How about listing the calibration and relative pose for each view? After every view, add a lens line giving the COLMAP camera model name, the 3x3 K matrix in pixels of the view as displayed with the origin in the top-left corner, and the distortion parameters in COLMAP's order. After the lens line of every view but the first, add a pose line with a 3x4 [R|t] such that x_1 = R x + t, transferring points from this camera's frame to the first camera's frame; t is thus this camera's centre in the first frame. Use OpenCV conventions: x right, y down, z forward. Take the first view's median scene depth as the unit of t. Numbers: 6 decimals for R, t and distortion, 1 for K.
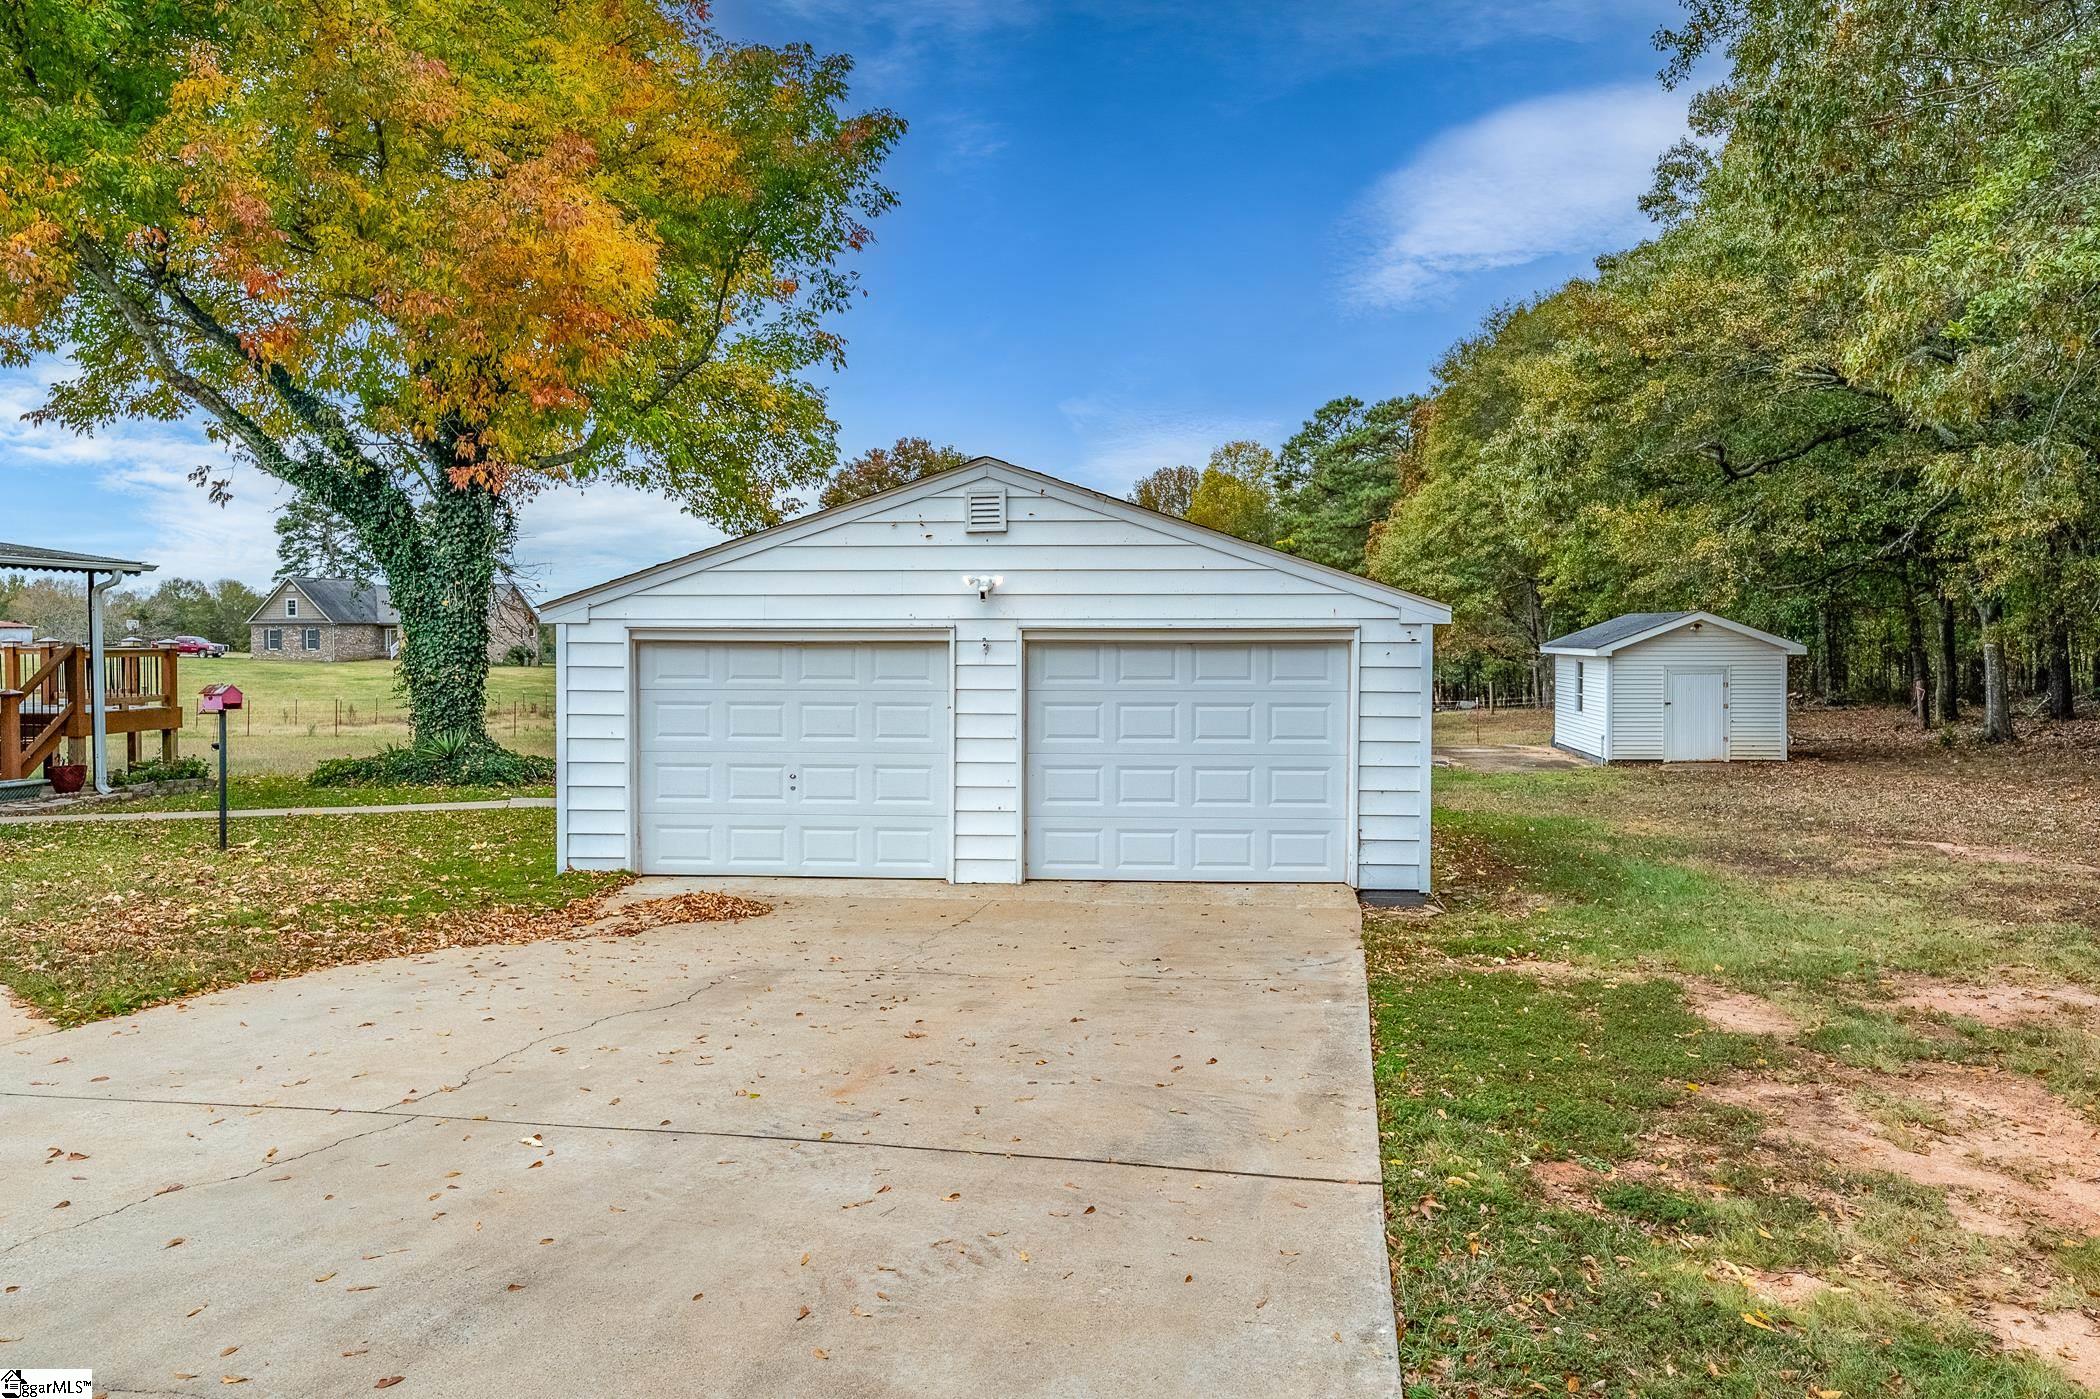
lens RADIAL K [[1418.1, 0, 1058.6], [0, 1418.1, 683.6], [0, 0, 1]] dist [0.005342, 0.000349]
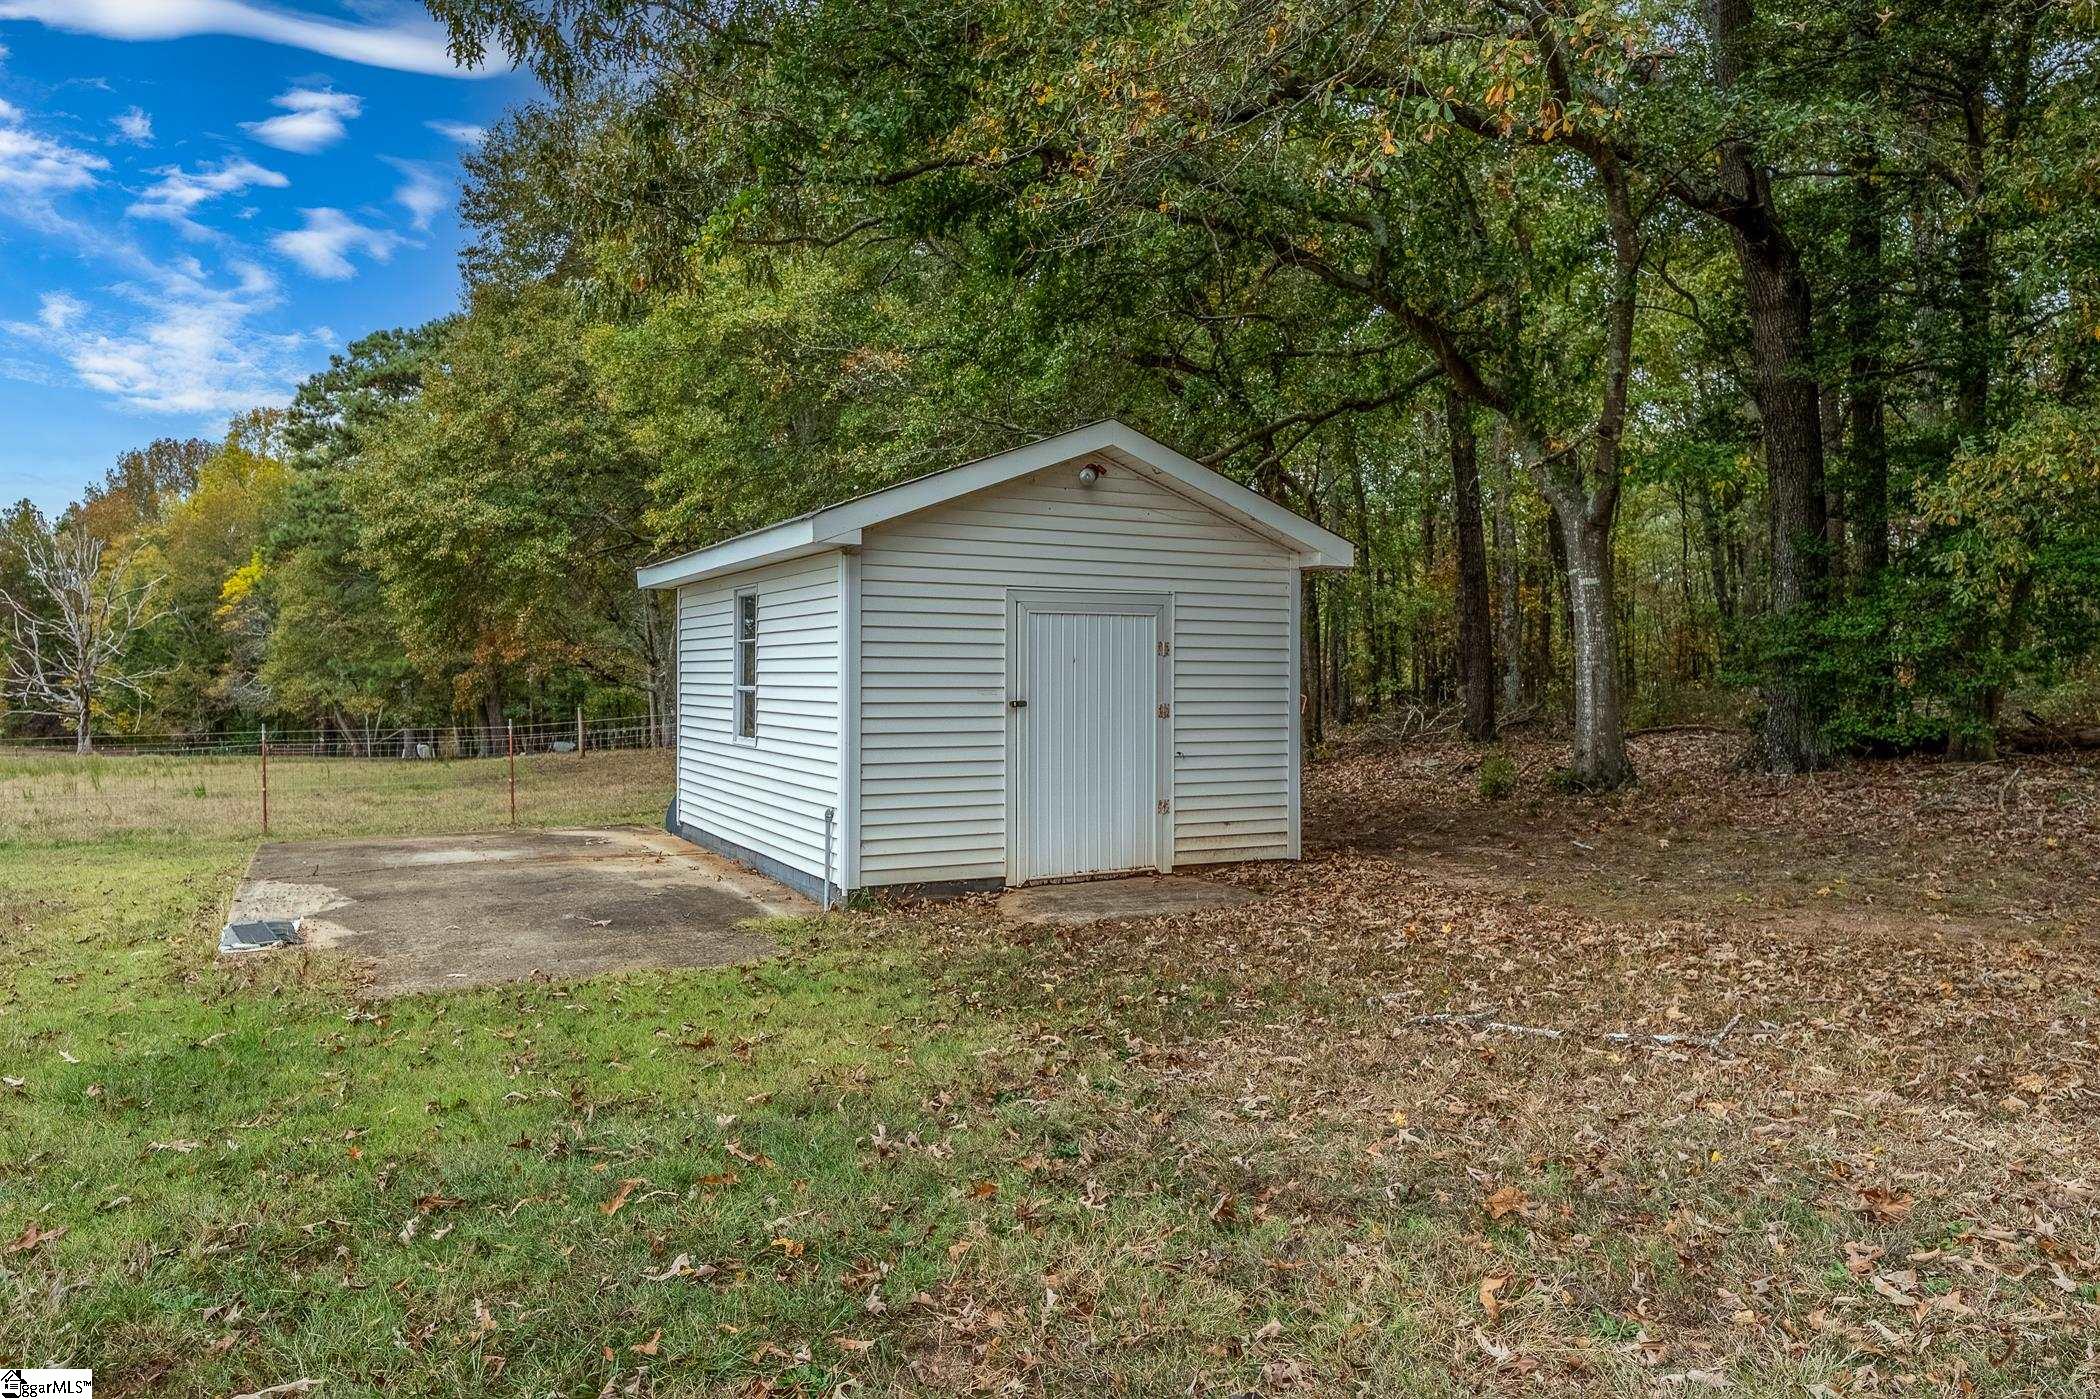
lens RADIAL K [[1418.1, 0, 1056.0], [0, 1418.1, 692.5], [0, 0, 1]] dist [0.005342, 0.000349]
pose [[0.826946, 0.004073, 0.562267, 0.073081], [0.011230, 0.999655, -0.023759, 0.005490], [-0.562169, 0.025962, 0.826615, 0.208712]]
